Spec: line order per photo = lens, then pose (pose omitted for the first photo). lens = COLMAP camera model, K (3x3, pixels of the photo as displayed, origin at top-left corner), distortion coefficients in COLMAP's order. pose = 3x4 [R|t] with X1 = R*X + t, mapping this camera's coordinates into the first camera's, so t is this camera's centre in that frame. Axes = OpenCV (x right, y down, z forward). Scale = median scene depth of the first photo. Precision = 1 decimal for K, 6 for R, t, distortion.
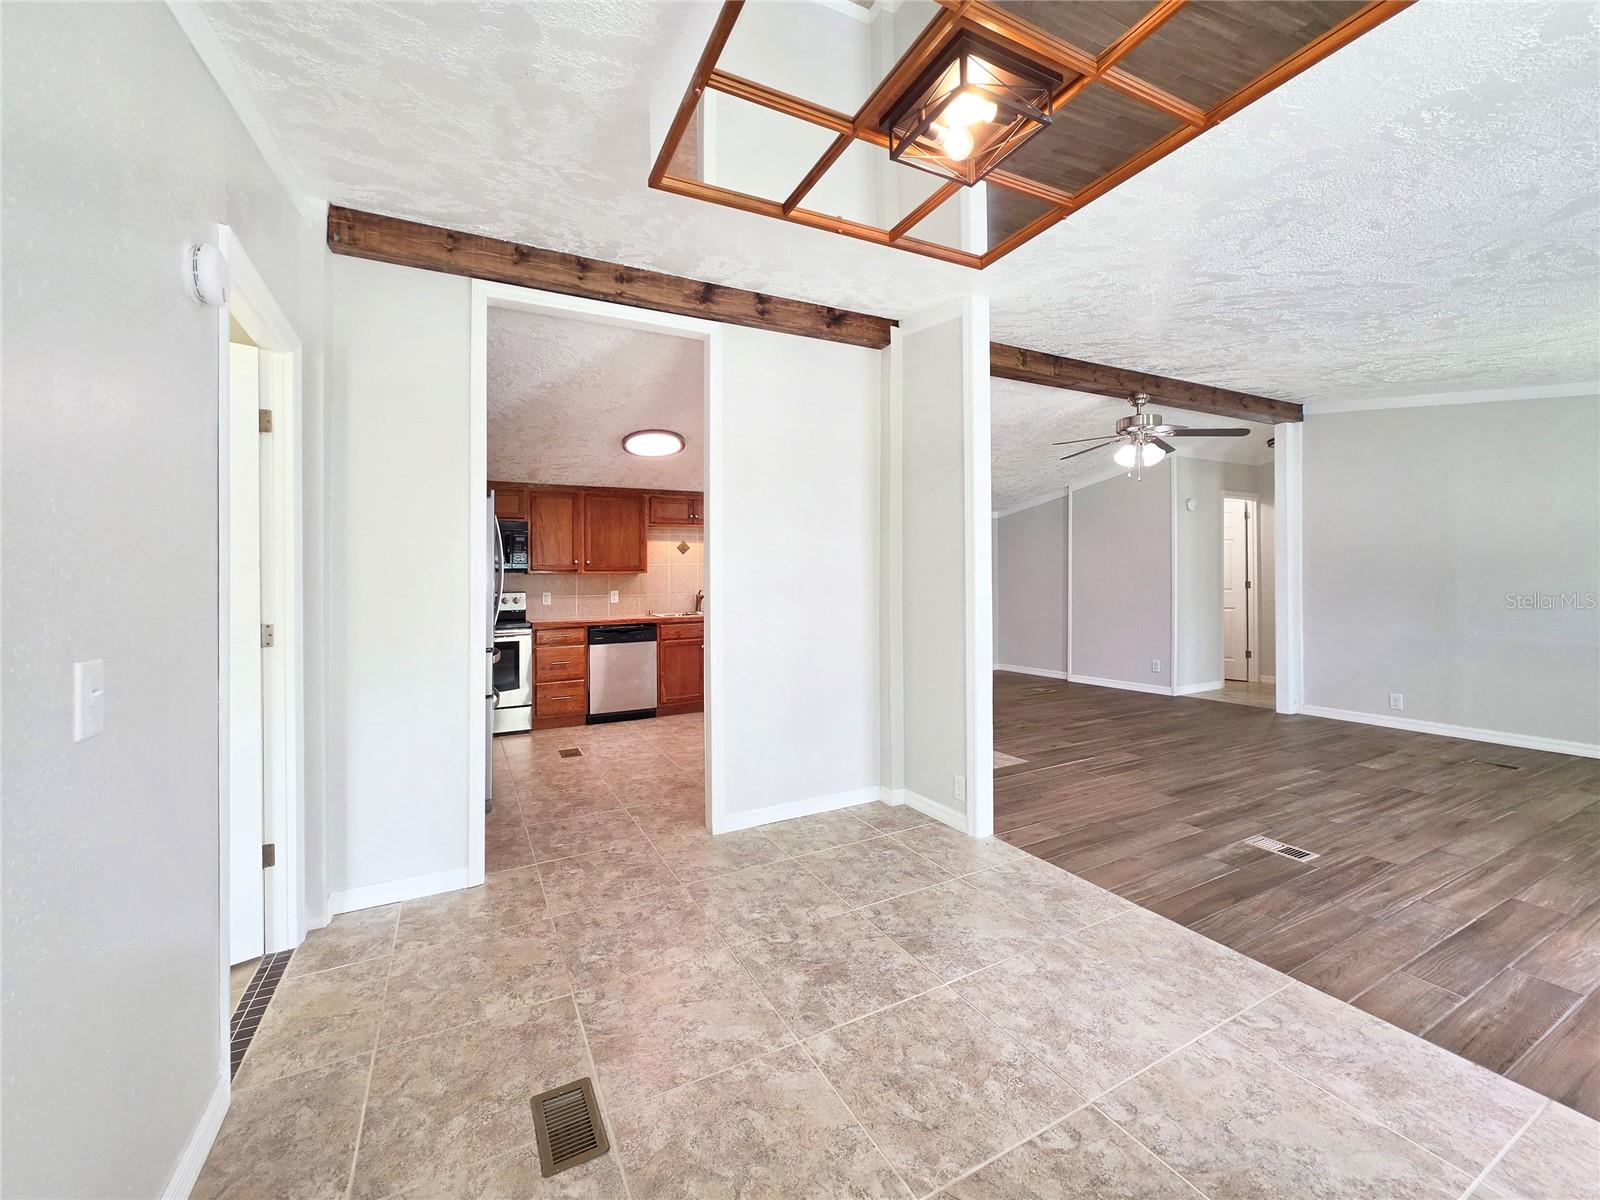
lens RADIAL K [[643.8, 0, 797.1], [0, 643.8, 585.8], [0, 0, 1]] dist [-0.002189, 0.000235]
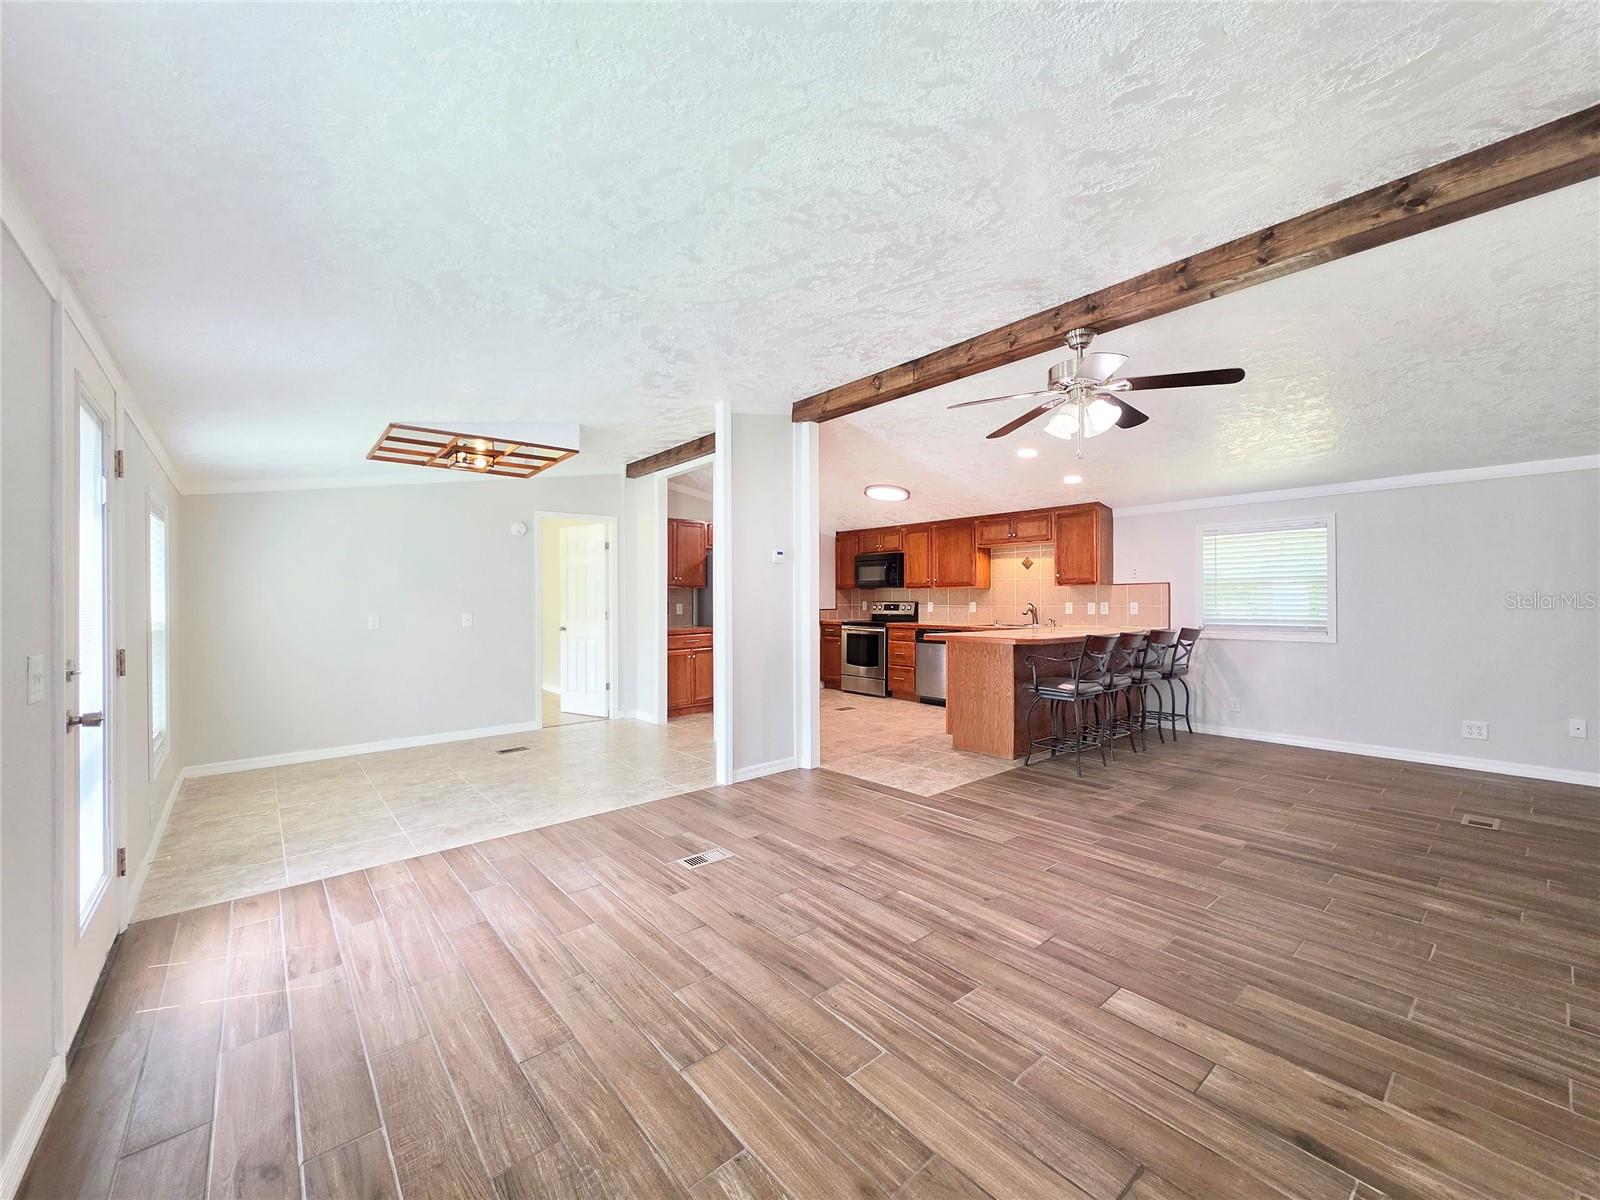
lens RADIAL K [[643.8, 0, 799.4], [0, 643.8, 599.9], [0, 0, 1]] dist [-0.002189, 0.000235]
pose [[0.225170, 0.020435, -0.974105, 1.840093], [-0.000431, 0.999782, 0.020874, -0.048778], [0.974319, -0.004280, 0.225129, 0.915646]]
